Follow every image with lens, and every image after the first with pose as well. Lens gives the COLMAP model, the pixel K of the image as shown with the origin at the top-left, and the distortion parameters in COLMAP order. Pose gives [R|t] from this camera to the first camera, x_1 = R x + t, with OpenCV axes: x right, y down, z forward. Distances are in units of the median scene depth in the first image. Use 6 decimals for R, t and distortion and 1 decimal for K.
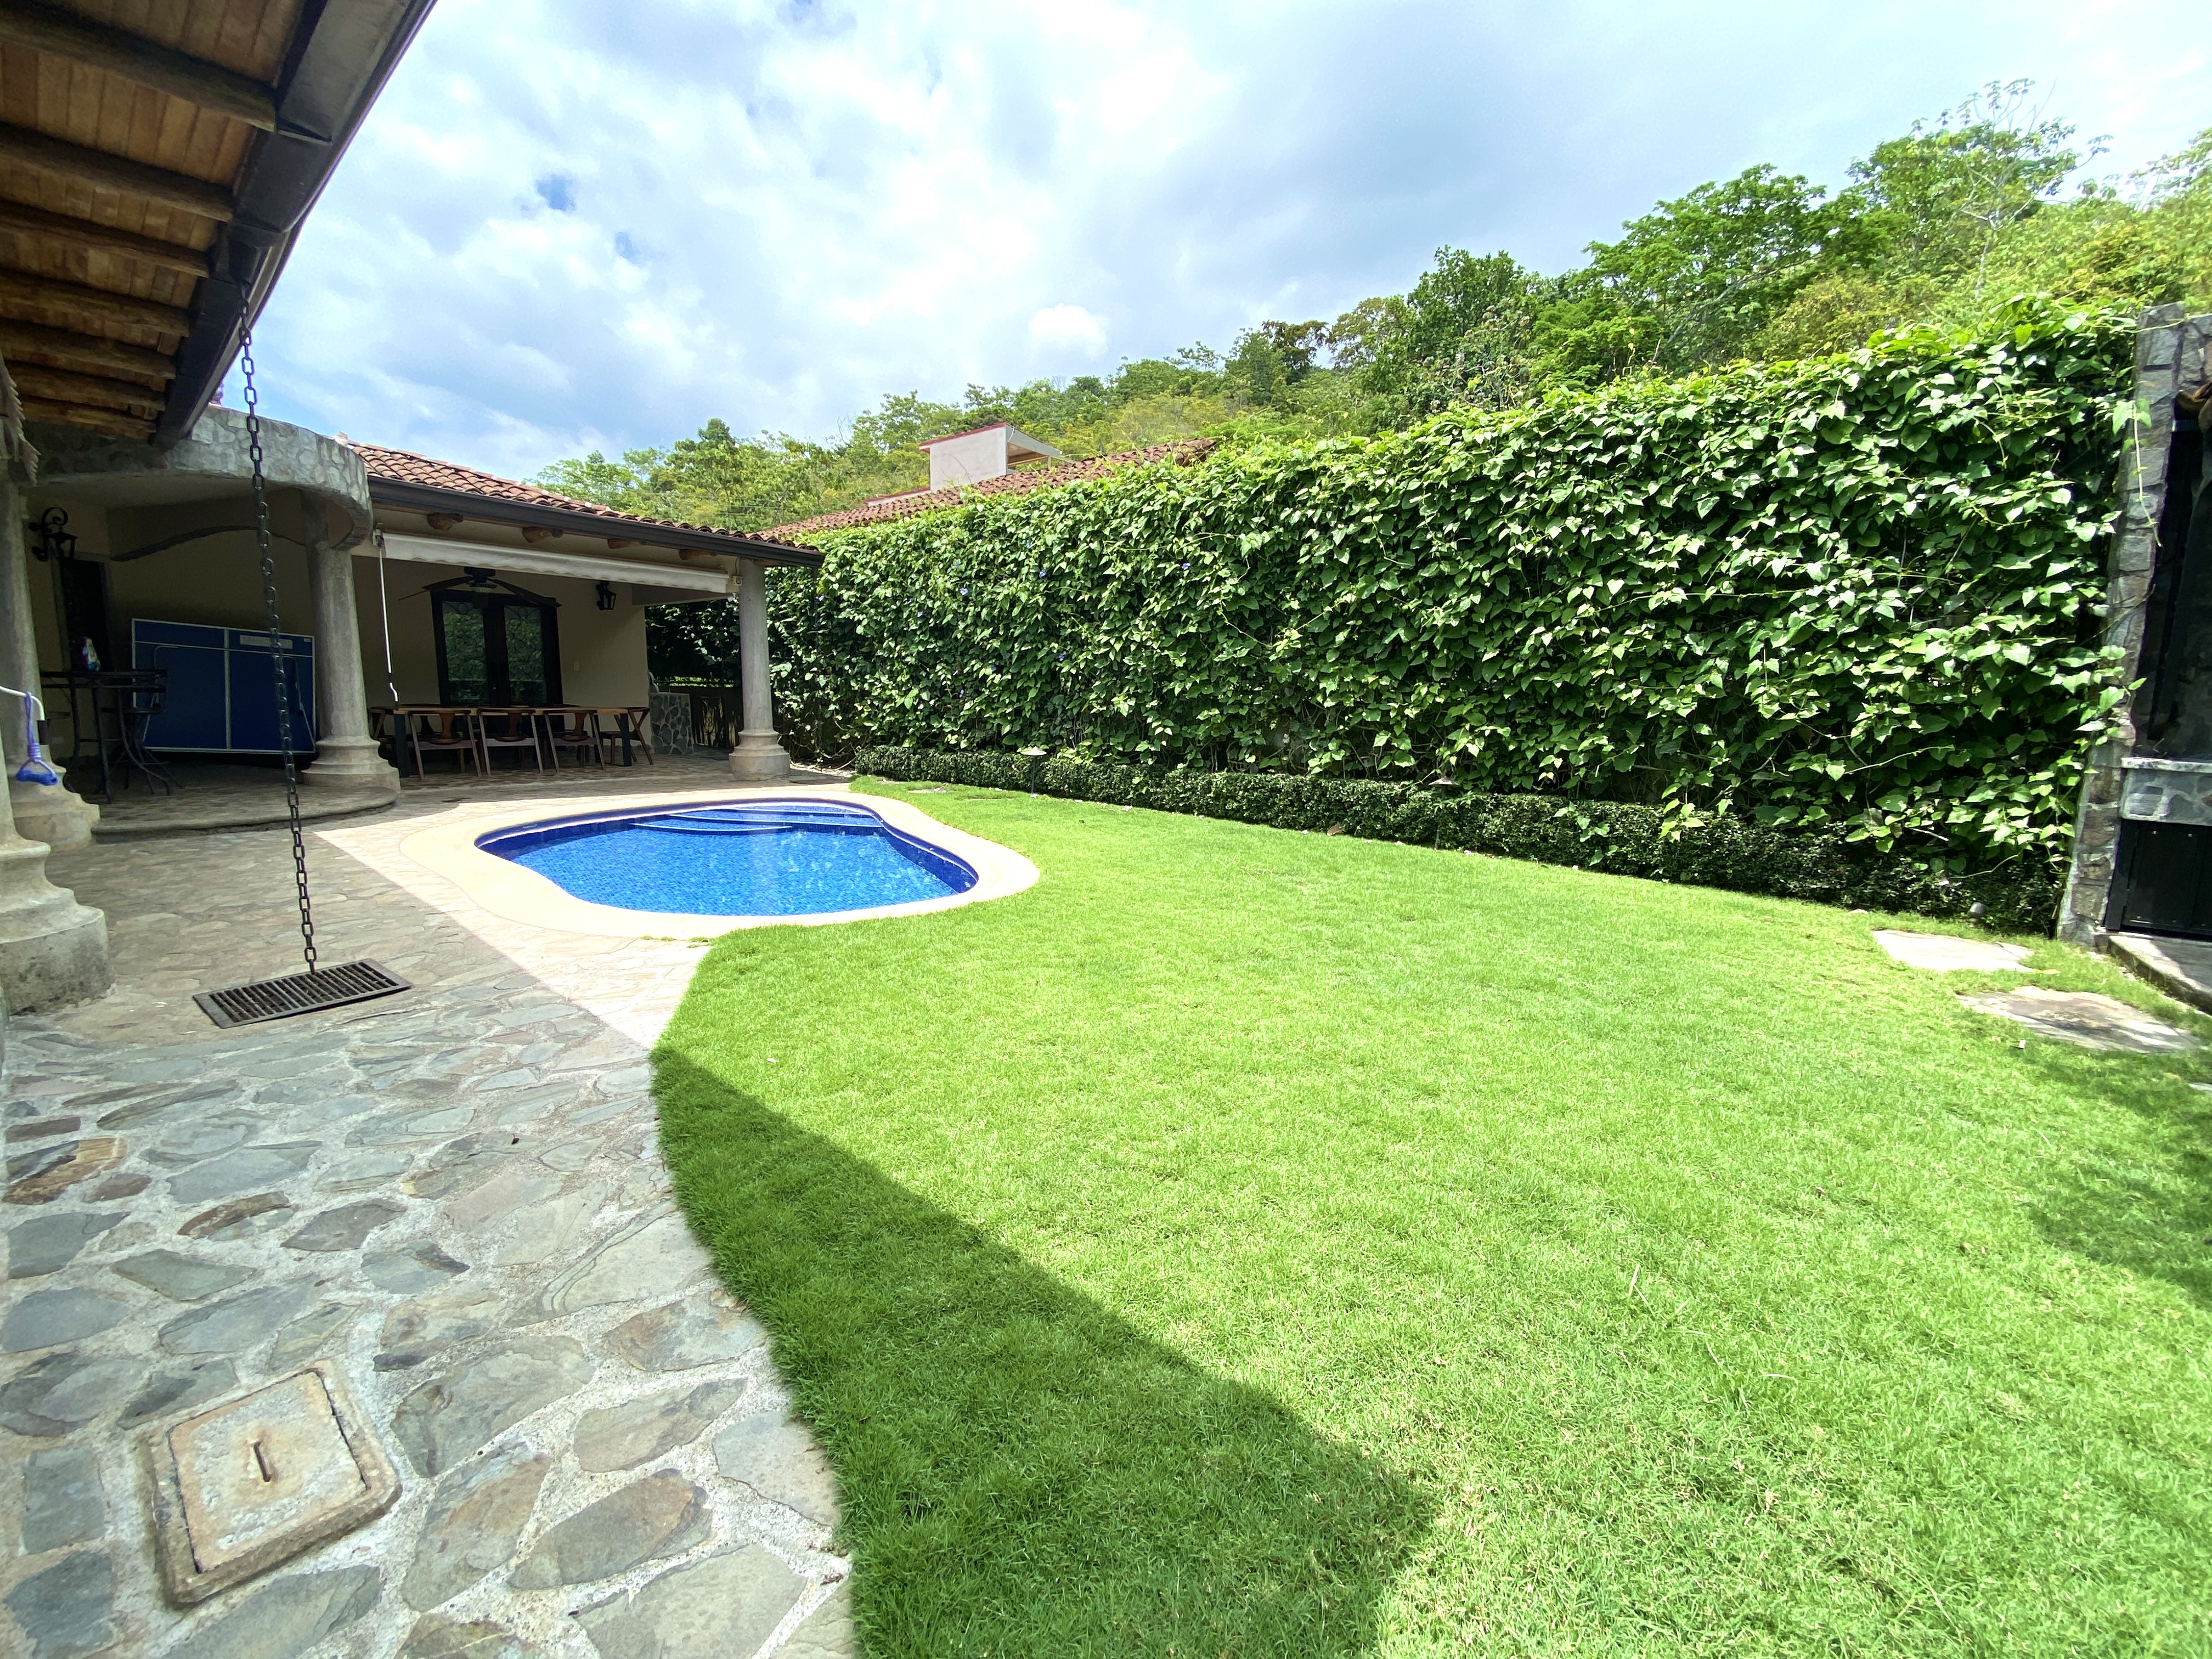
lens RADIAL K [[895.4, 0, 1100.8], [0, 895.4, 837.5], [0, 0, 1]] dist [0.025221, -0.023017]
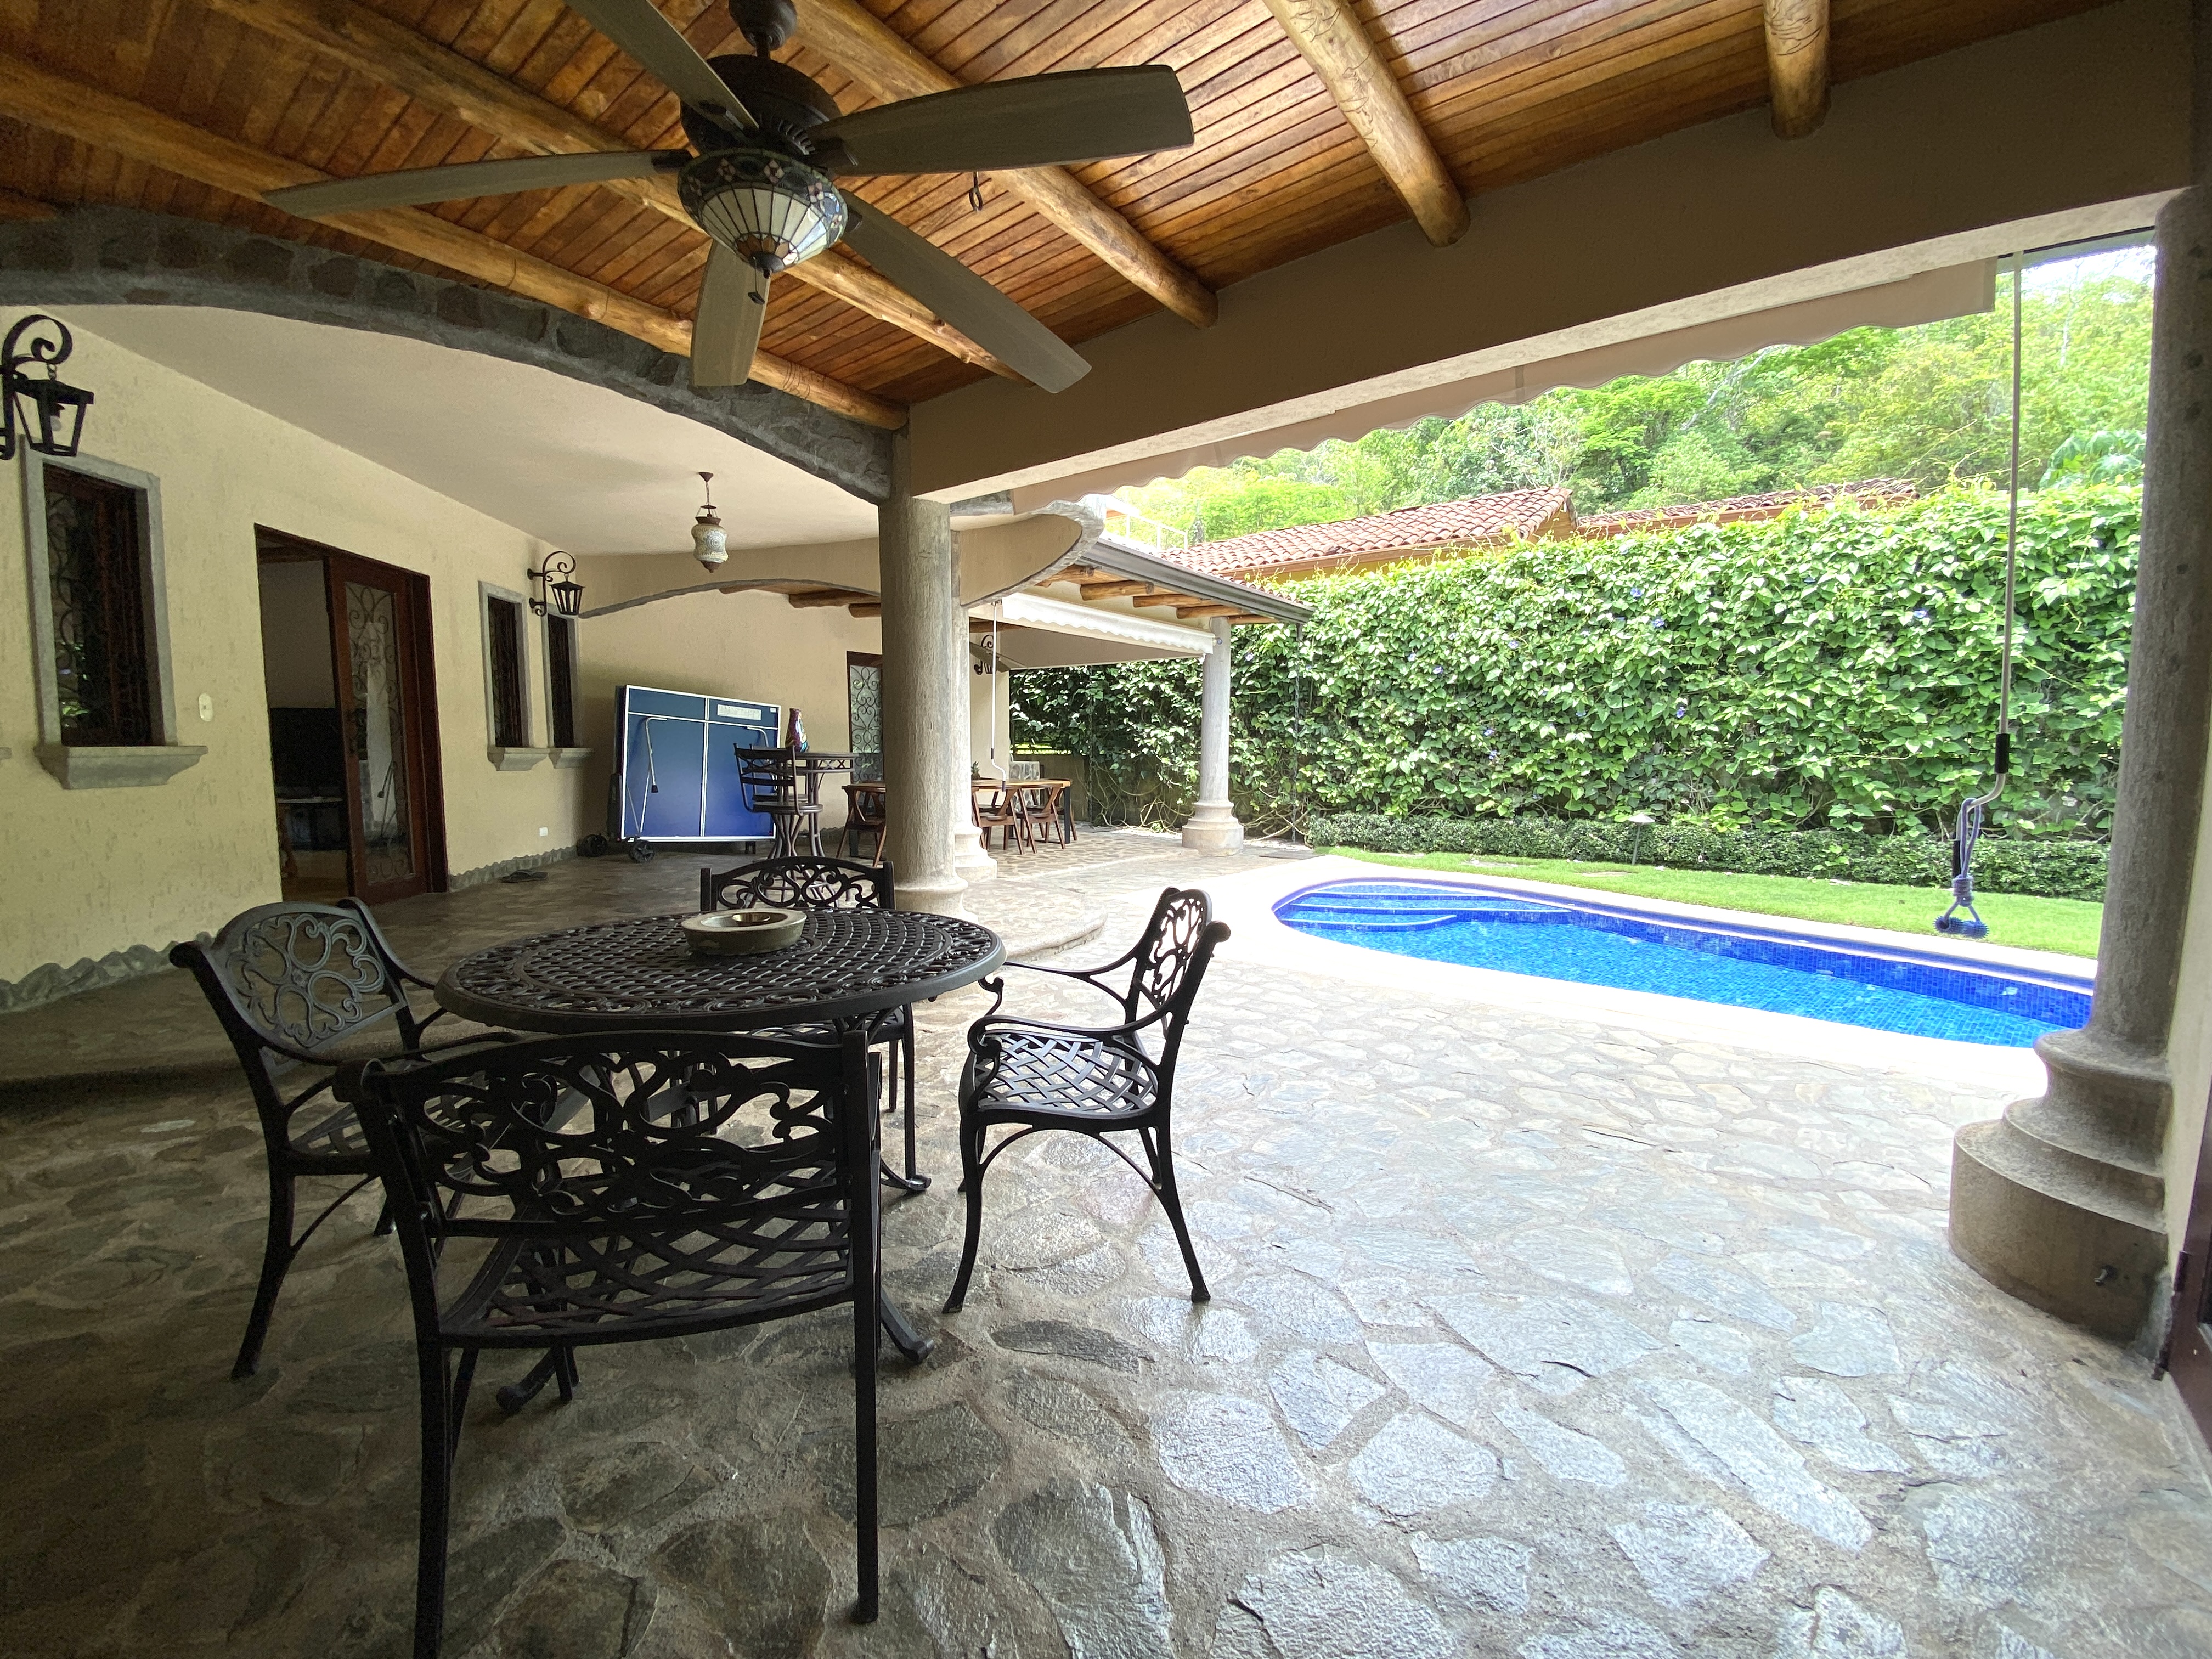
lens RADIAL K [[893.5, 0, 1101.6], [0, 893.5, 837.4], [0, 0, 1]] dist [0.024643, -0.021869]
pose [[0.998249, -0.023591, 0.054245, -0.638439], [0.026722, 0.997974, -0.057740, -0.037713], [-0.052773, 0.059089, 0.996857, 0.124841]]
